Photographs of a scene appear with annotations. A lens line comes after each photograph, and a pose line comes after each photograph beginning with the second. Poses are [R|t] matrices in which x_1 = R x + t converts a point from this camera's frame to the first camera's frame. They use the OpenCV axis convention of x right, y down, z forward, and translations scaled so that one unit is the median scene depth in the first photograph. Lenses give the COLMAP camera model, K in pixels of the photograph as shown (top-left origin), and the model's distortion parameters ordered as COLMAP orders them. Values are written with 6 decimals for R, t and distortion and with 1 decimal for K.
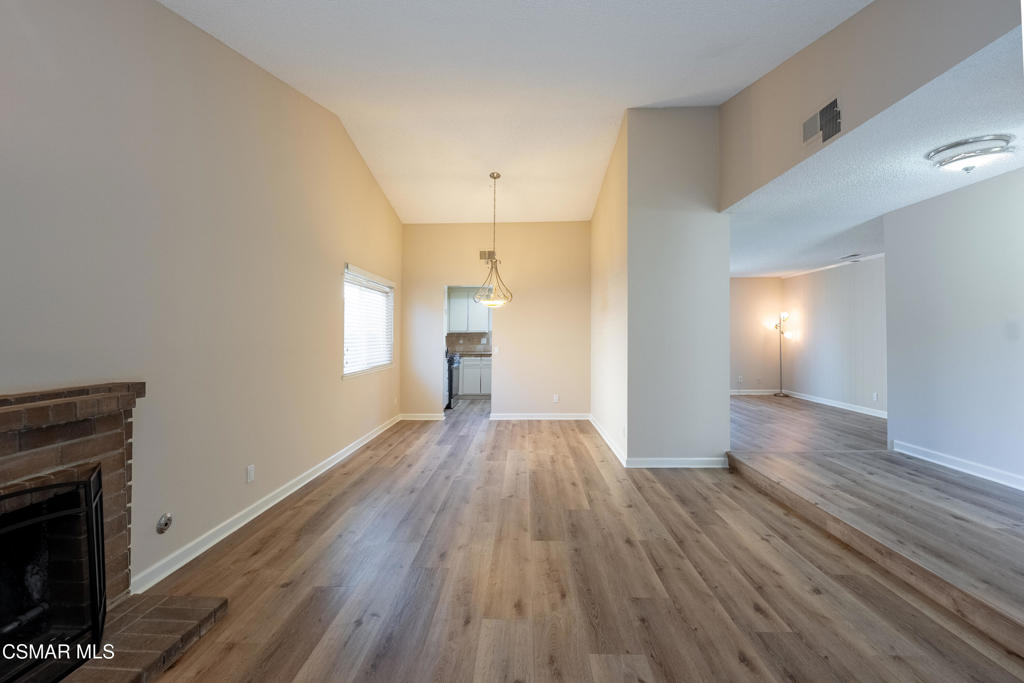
lens RADIAL K [[428.5, 0, 508.6], [0, 428.5, 321.4], [0, 0, 1]] dist [-0.000052, -0.005098]
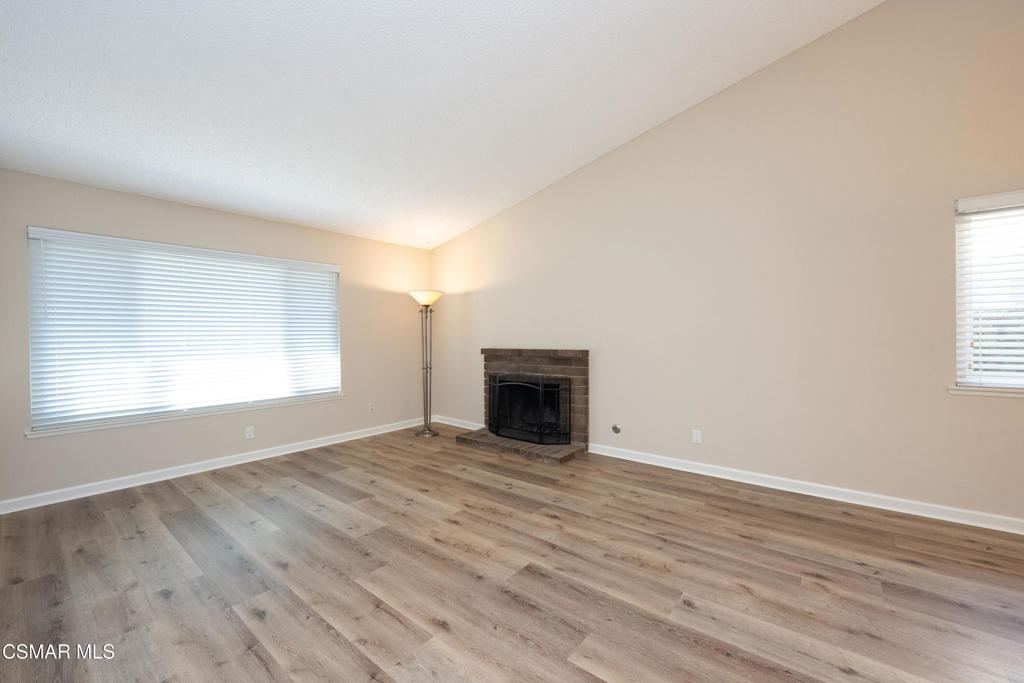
lens RADIAL K [[409.5, 0, 512.0], [0, 409.5, 341.5], [0, 0, 1]] dist [-0.010542, -0.000364]
pose [[-0.596308, 0.024911, -0.802369, 0.739485], [0.040690, 0.999172, 0.000781, 0.086447], [0.801724, -0.032182, -0.596828, 1.537170]]
